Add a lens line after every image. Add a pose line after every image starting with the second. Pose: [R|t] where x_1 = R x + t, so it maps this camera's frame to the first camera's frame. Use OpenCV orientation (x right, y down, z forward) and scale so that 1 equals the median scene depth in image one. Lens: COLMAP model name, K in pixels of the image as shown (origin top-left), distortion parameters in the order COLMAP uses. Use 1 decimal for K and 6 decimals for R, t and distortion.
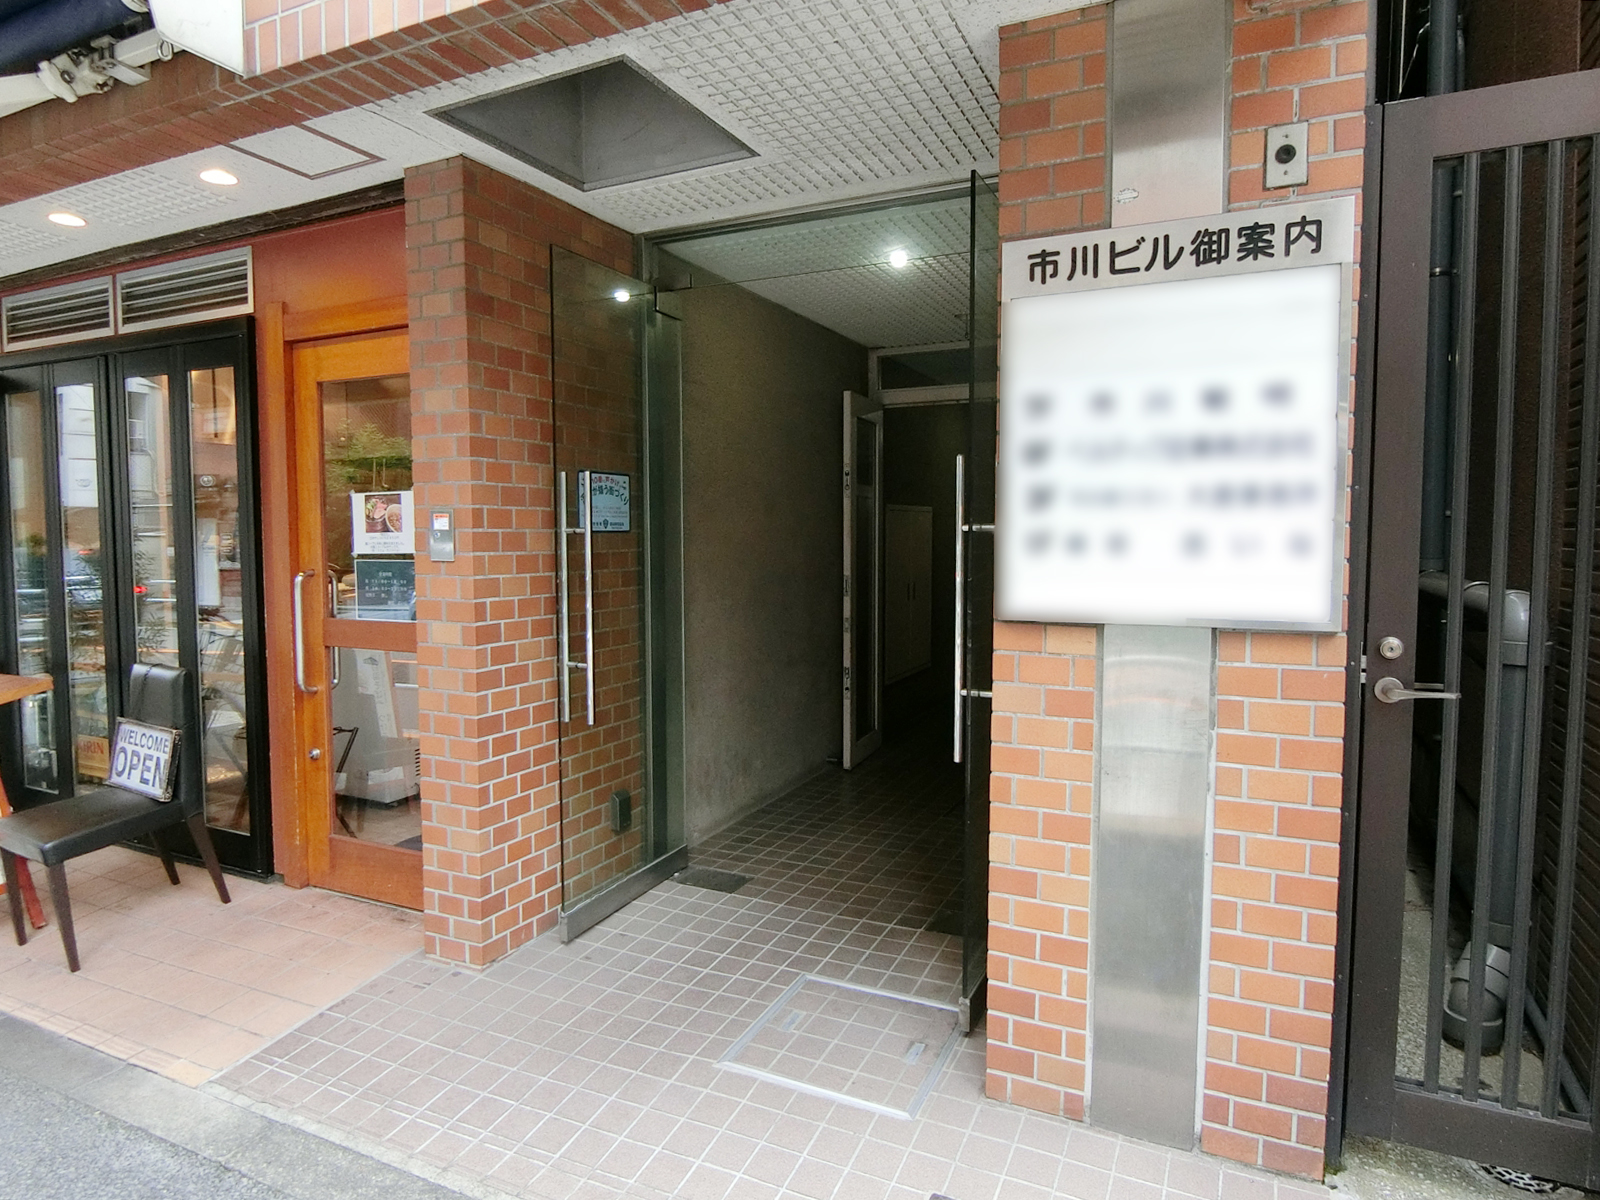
lens RADIAL K [[977.8, 0, 788.5], [0, 977.8, 593.7], [0, 0, 1]] dist [-0.006654, -0.002550]
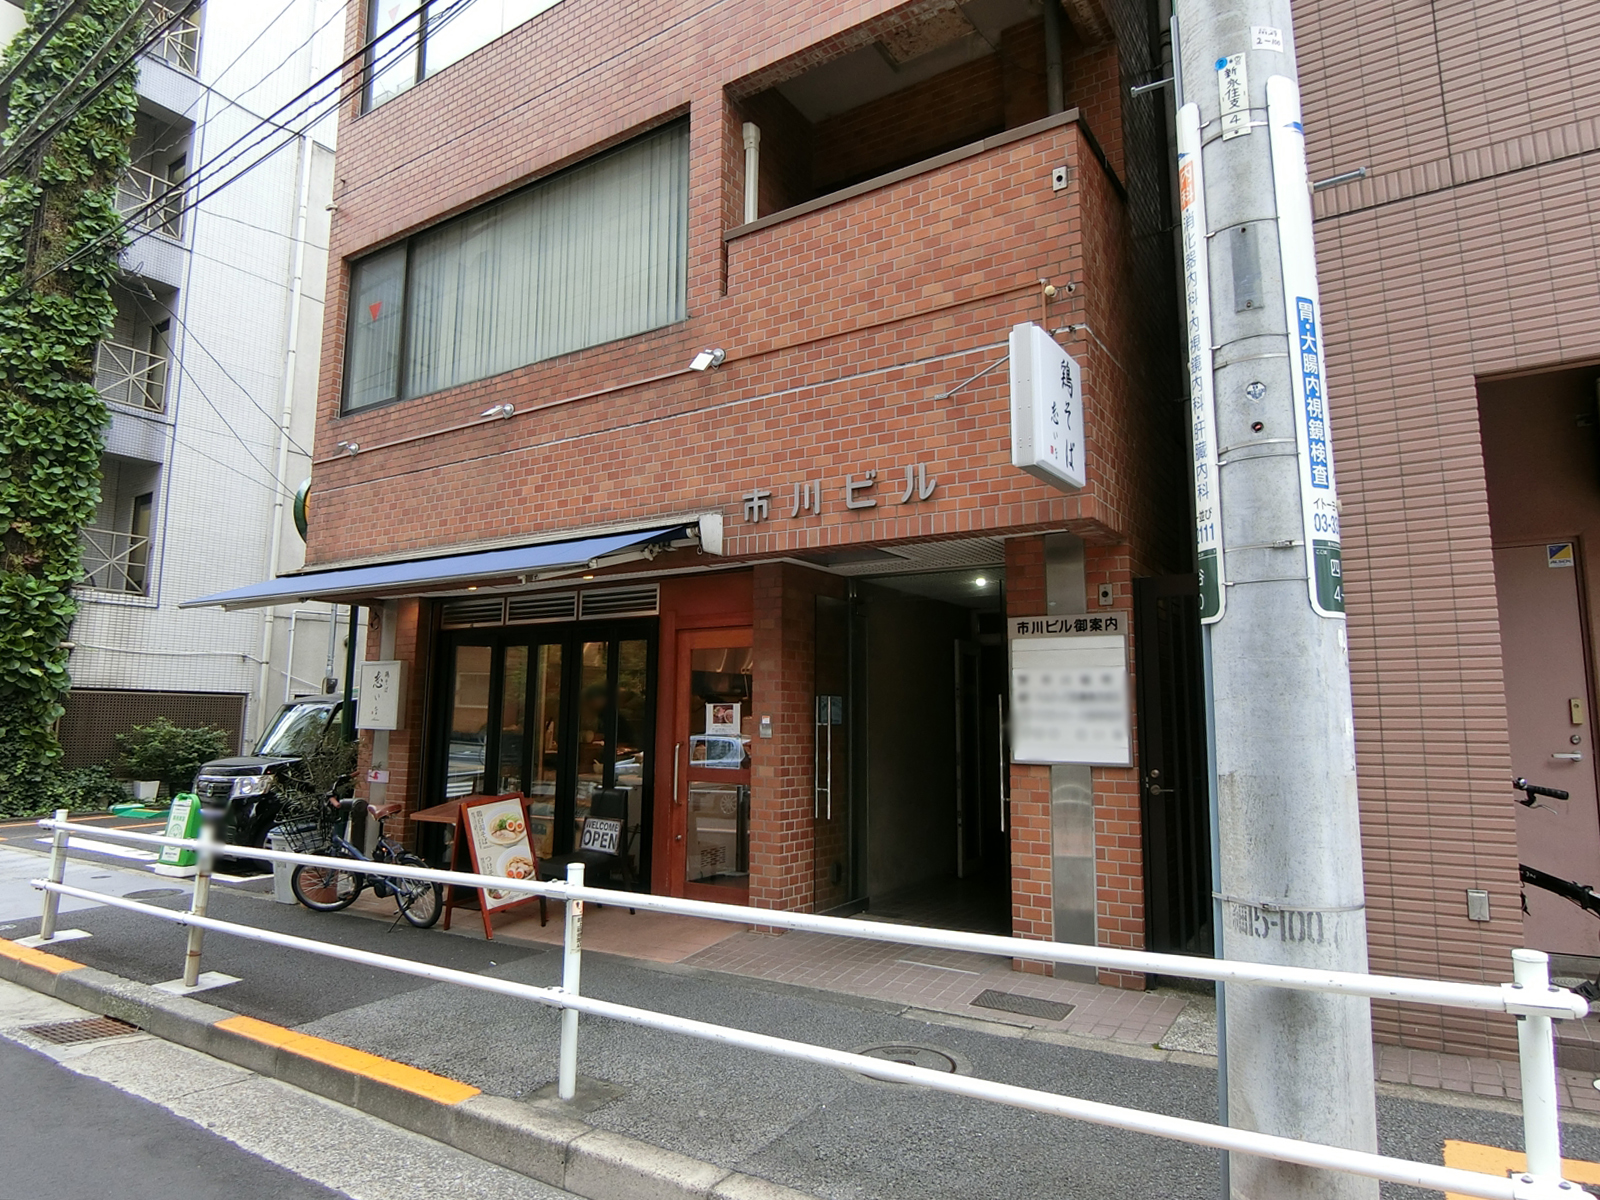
lens RADIAL K [[977.8, 0, 788.5], [0, 977.8, 593.7], [0, 0, 1]] dist [-0.006654, -0.002550]
pose [[0.992151, -0.005390, -0.124932, -0.031228], [-0.018264, 0.982112, -0.187411, 0.066059], [0.123708, 0.188221, 0.974304, -1.334748]]
